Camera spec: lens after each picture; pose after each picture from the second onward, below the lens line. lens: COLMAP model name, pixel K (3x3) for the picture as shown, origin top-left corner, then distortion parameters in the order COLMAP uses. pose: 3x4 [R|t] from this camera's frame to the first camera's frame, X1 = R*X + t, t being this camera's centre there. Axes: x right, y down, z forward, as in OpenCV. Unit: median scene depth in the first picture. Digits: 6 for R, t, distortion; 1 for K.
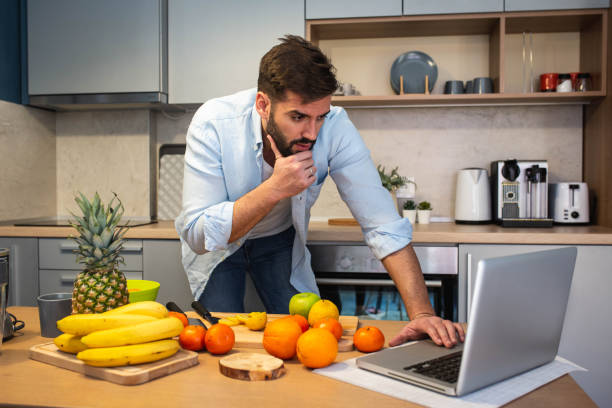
lens RADIAL K [[593.6, 0, 306.0], [0, 593.6, 204.0], [0, 0, 1]] dist [-0.019943, 0.011587]
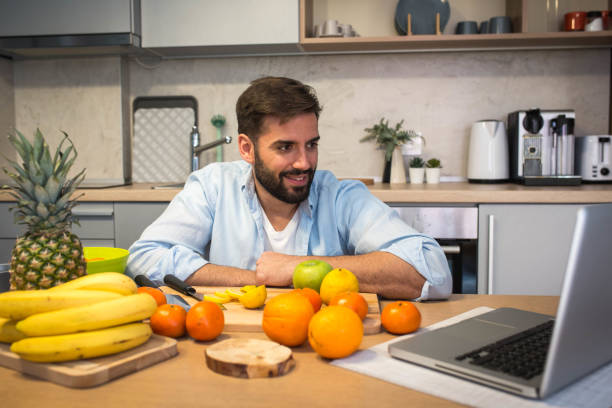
lens RADIAL K [[618.1, 0, 306.0], [0, 618.1, 204.0], [0, 0, 1]] dist [-0.023746, 0.022663]
pose [[0.999736, -0.008327, 0.021404, -0.013171], [0.007182, 0.998566, 0.053046, 0.014945], [-0.021815, -0.052878, 0.998363, 0.086852]]
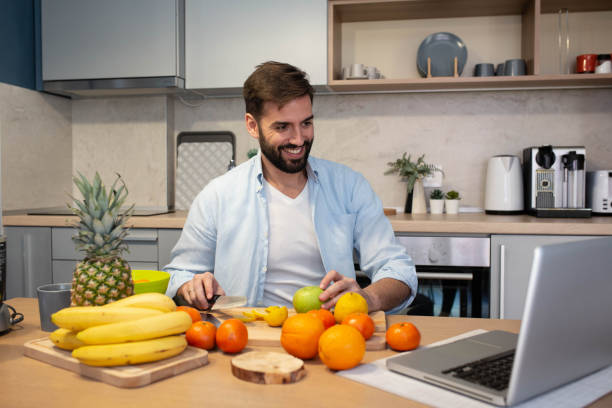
lens RADIAL K [[593.6, 0, 306.0], [0, 593.6, 204.0], [0, 0, 1]] dist [-0.019943, 0.011587]
pose [[0.999343, 0.001505, -0.036225, -0.001068], [-0.001097, 0.999936, 0.011271, 0.007566], [0.036240, -0.011224, 0.999280, 0.045190]]
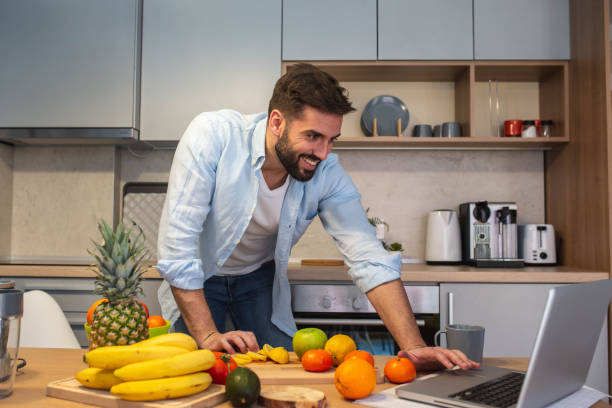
lens RADIAL K [[602.1, 0, 306.0], [0, 602.1, 204.0], [0, 0, 1]] dist [-0.013992, -0.014145]
pose [[0.994686, 0.012461, 0.102198, -0.064461], [-0.004480, 0.996947, -0.077955, 0.012277], [-0.102858, 0.077083, 0.991705, -0.001111]]
